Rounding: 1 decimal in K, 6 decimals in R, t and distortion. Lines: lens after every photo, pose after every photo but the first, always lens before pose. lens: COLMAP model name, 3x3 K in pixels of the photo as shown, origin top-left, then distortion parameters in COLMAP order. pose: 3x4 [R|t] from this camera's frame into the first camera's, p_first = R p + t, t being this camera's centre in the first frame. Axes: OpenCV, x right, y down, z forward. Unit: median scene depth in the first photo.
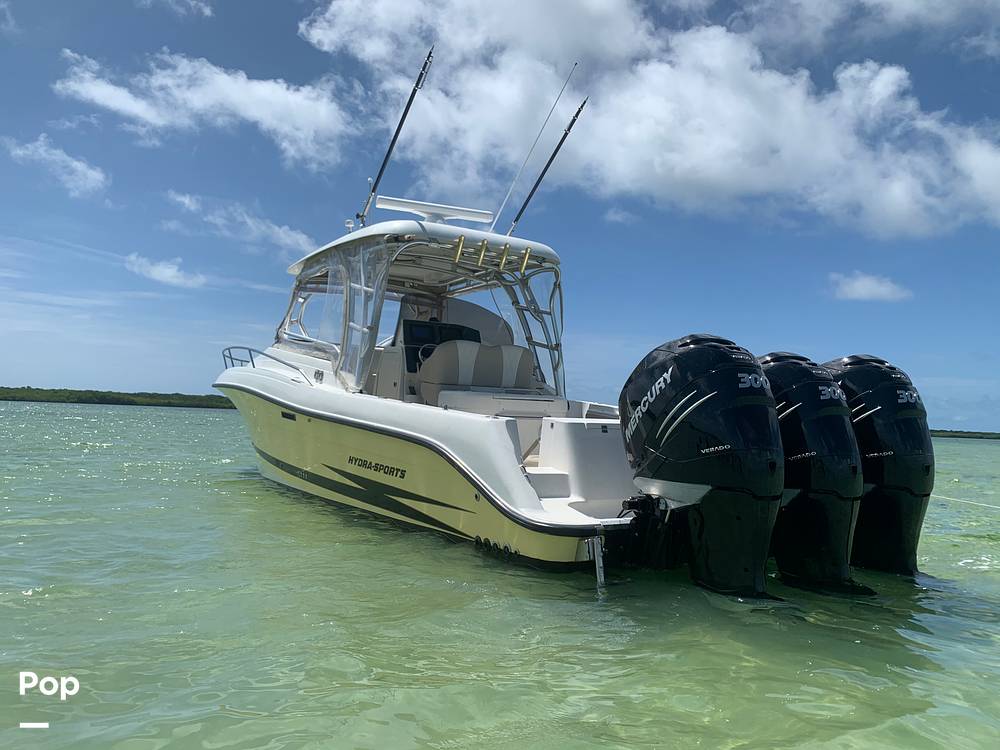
lens RADIAL K [[792.0, 0, 509.7], [0, 792.0, 415.9], [0, 0, 1]] dist [0.025155, -0.001329]
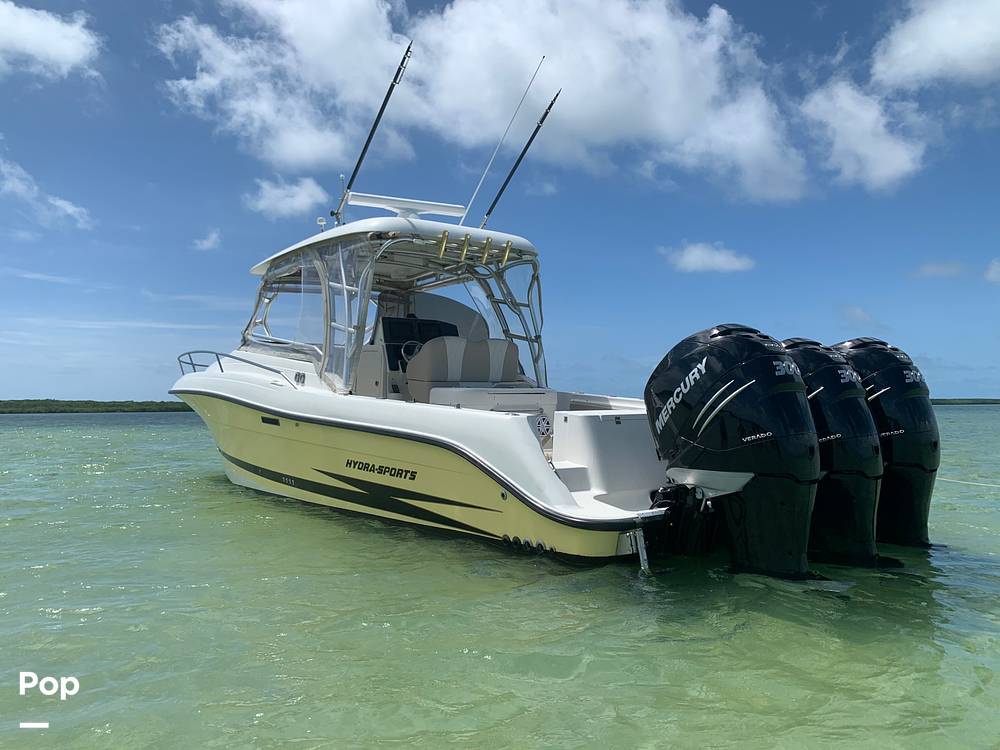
lens RADIAL K [[792.0, 0, 502.0], [0, 792.0, 403.3], [0, 0, 1]] dist [0.025155, -0.001329]
pose [[0.995339, -0.046169, 0.084670, -0.108084], [0.046324, 0.998926, 0.000135, -0.011781], [-0.084585, 0.003787, 0.996409, 0.009133]]
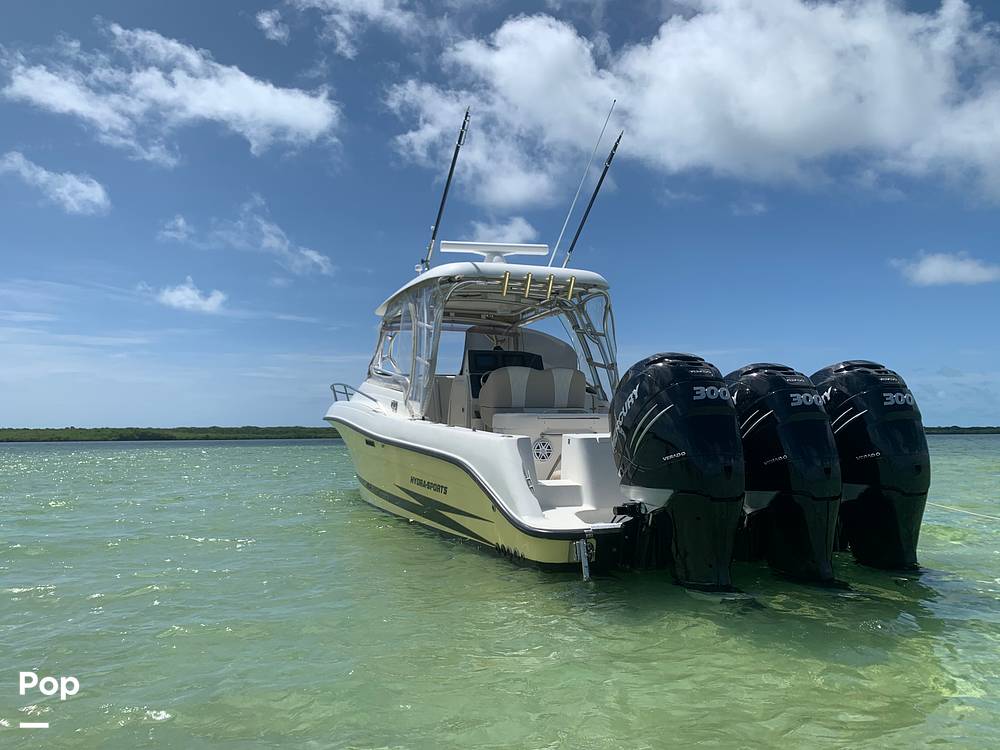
lens RADIAL K [[792.0, 0, 517.3], [0, 792.0, 408.4], [0, 0, 1]] dist [0.025155, -0.001329]
pose [[0.983523, -0.050517, -0.173580, 0.171888], [0.044401, 0.998254, -0.038943, 0.006070], [0.175244, 0.030594, 0.984050, -0.092357]]
